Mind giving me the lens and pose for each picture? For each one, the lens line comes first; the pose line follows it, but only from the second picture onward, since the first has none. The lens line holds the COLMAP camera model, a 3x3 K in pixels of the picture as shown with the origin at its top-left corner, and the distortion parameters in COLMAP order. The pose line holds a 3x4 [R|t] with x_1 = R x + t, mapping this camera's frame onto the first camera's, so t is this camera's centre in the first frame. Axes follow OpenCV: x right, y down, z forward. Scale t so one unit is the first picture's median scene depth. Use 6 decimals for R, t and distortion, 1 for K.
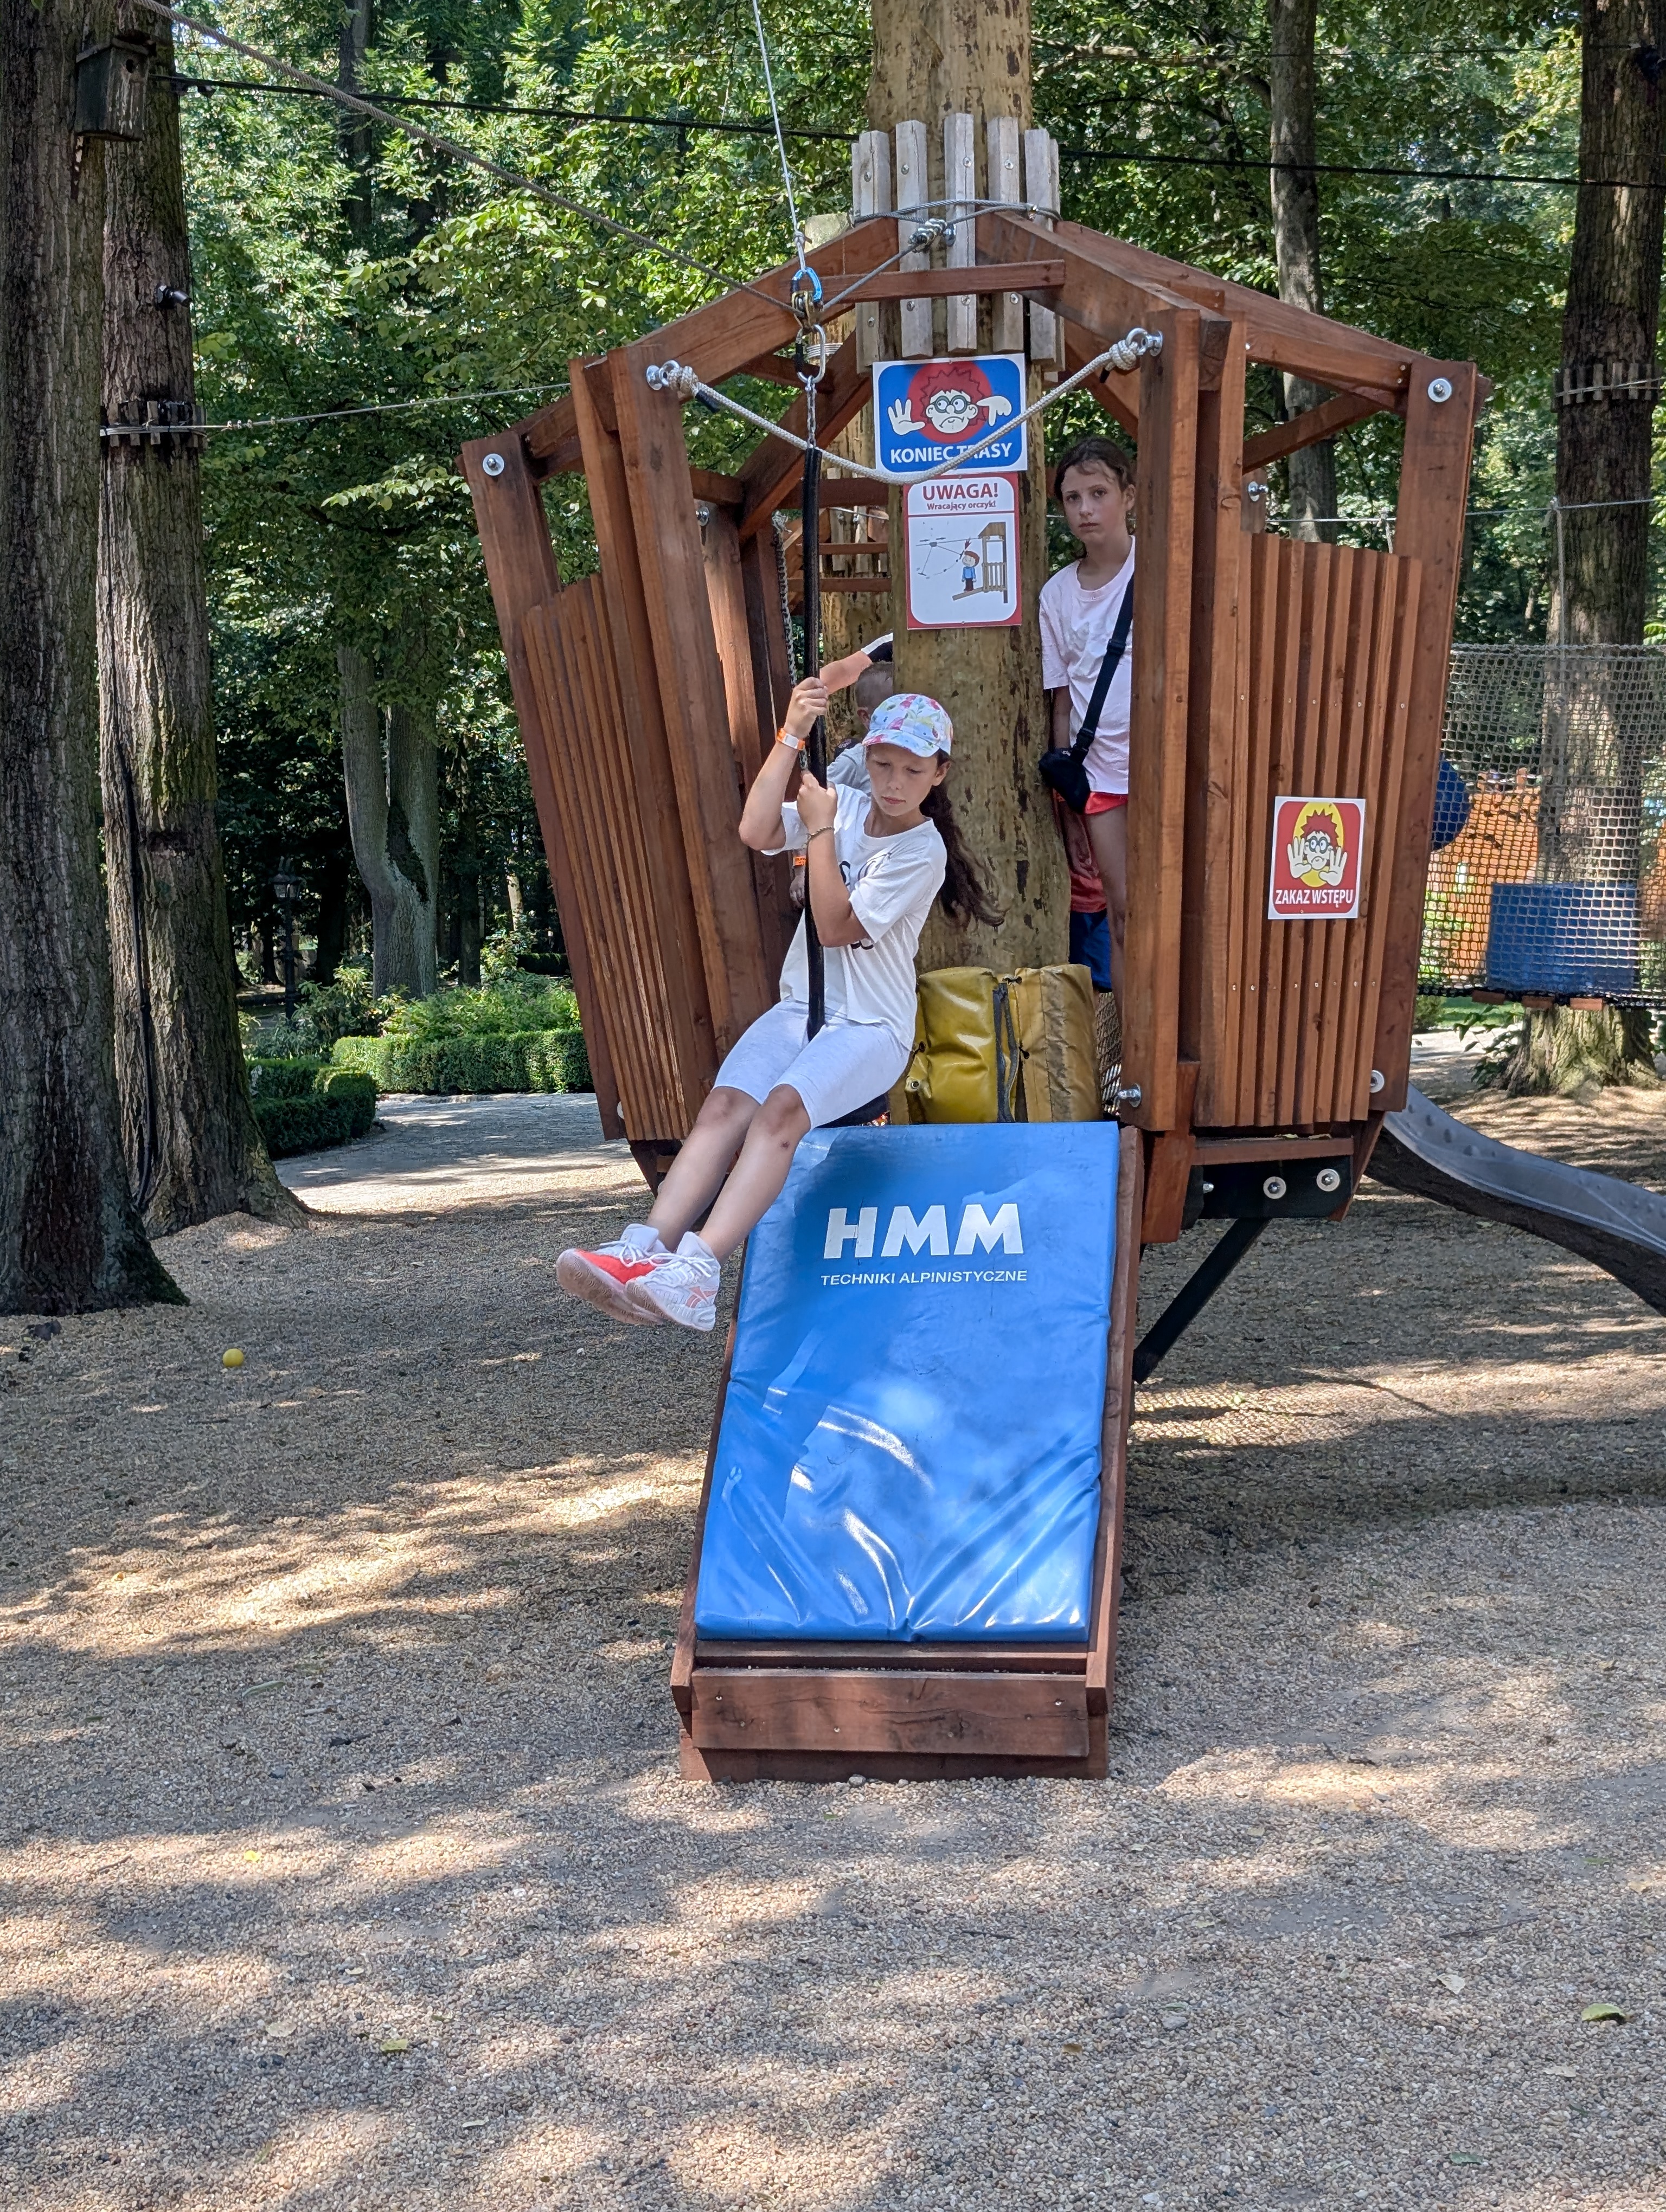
lens RADIAL K [[3539.3, 0, 910.5], [0, 3539.3, 1067.1], [0, 0, 1]] dist [0.084786, 0.000000]
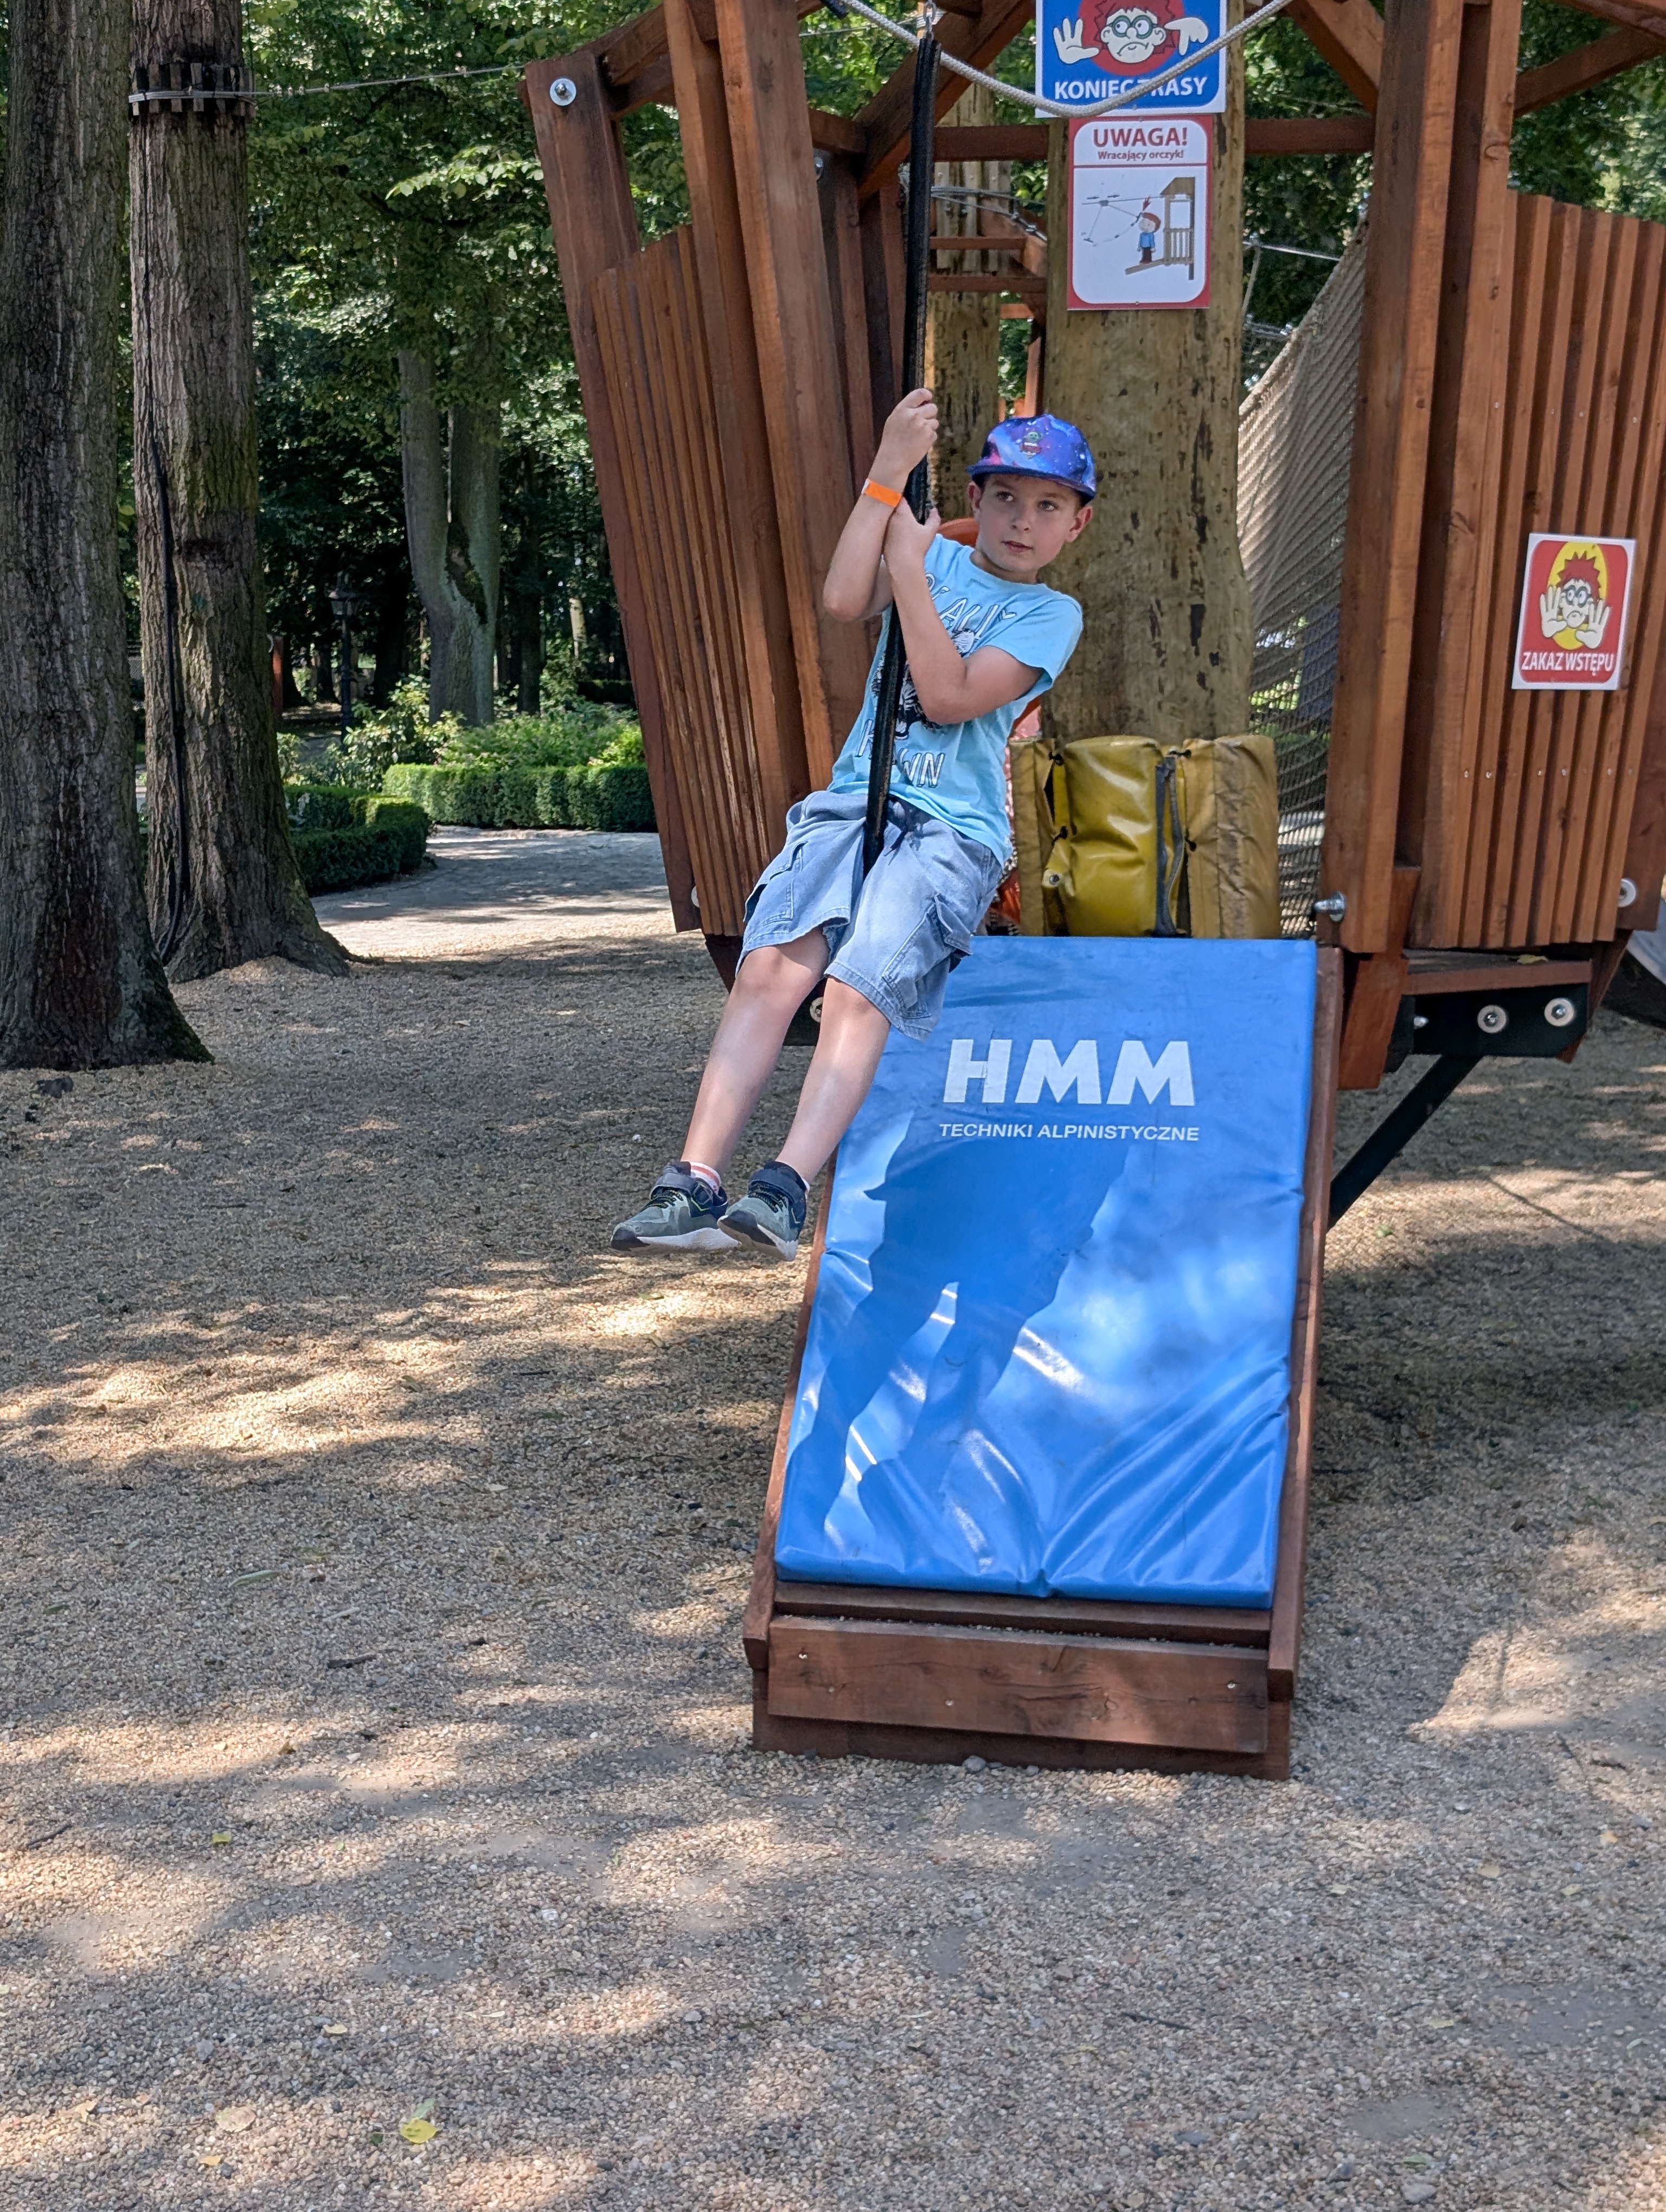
lens RADIAL K [[3539.3, 0, 823.8], [0, 3539.3, 1103.2], [0, 0, 1]] dist [0.084786, 0.000000]
pose [[0.998672, 0.034322, -0.038410, -0.018679], [-0.030925, 0.995835, 0.085773, -0.011708], [0.041194, -0.084471, 0.995574, 0.173758]]
